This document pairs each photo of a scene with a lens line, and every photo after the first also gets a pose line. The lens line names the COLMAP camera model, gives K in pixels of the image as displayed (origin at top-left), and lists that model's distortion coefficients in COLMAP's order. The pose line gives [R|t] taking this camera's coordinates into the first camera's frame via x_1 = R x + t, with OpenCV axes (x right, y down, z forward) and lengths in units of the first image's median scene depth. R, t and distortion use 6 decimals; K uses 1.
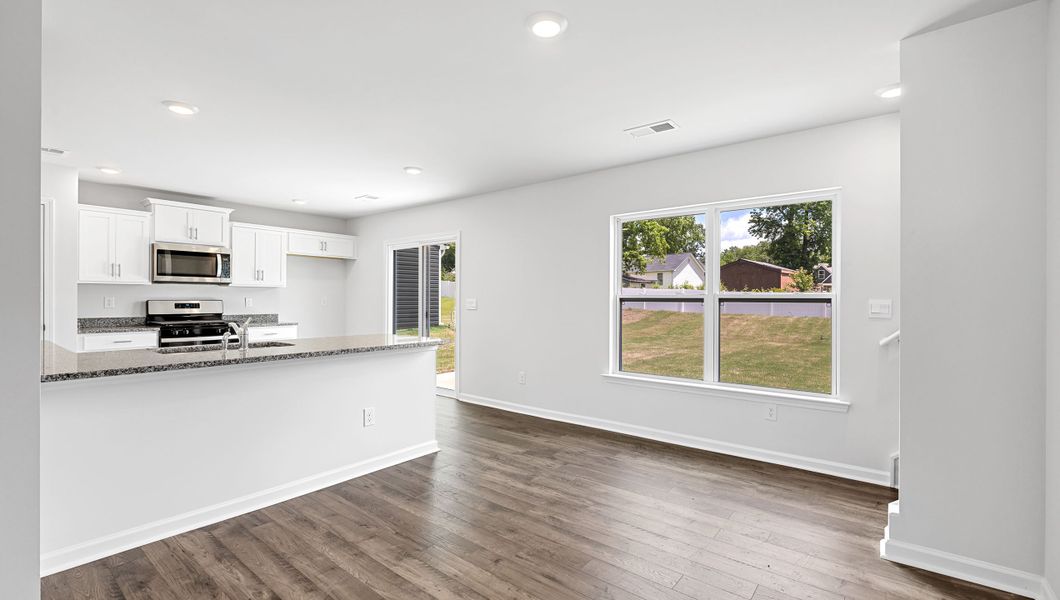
lens RADIAL K [[463.9, 0, 530.0], [0, 463.9, 300.0], [0, 0, 1]] dist [-0.018352, -0.000296]
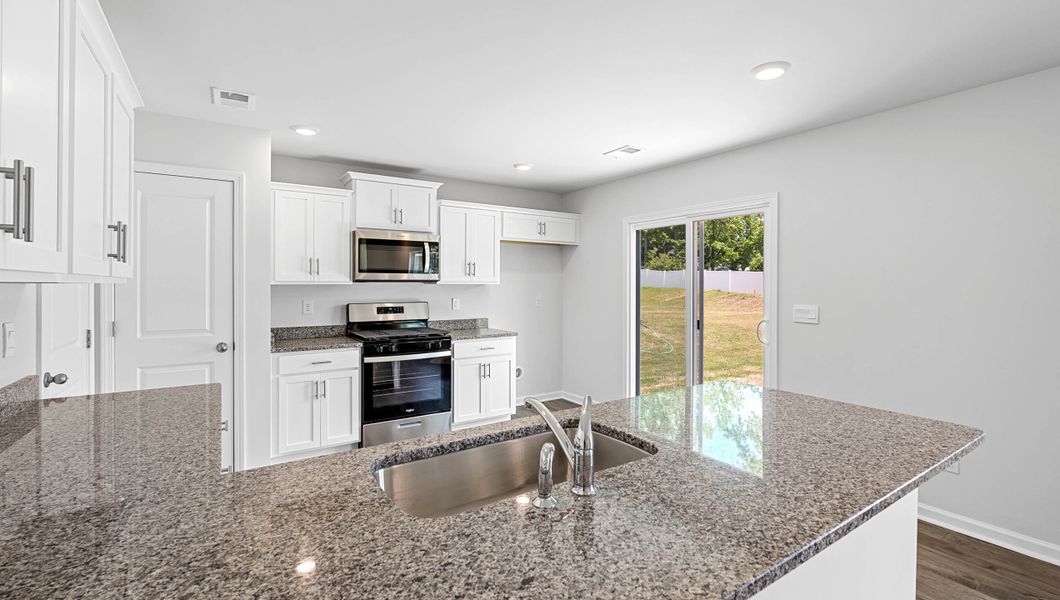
lens RADIAL K [[512.6, 0, 530.6], [0, 512.6, 288.4], [0, 0, 1]] dist [-0.001343, -0.000117]
pose [[0.942027, -0.002402, -0.335528, -0.232679], [0.001770, 0.999996, -0.002190, -0.022050], [0.335532, 0.001469, 0.942028, 0.262761]]
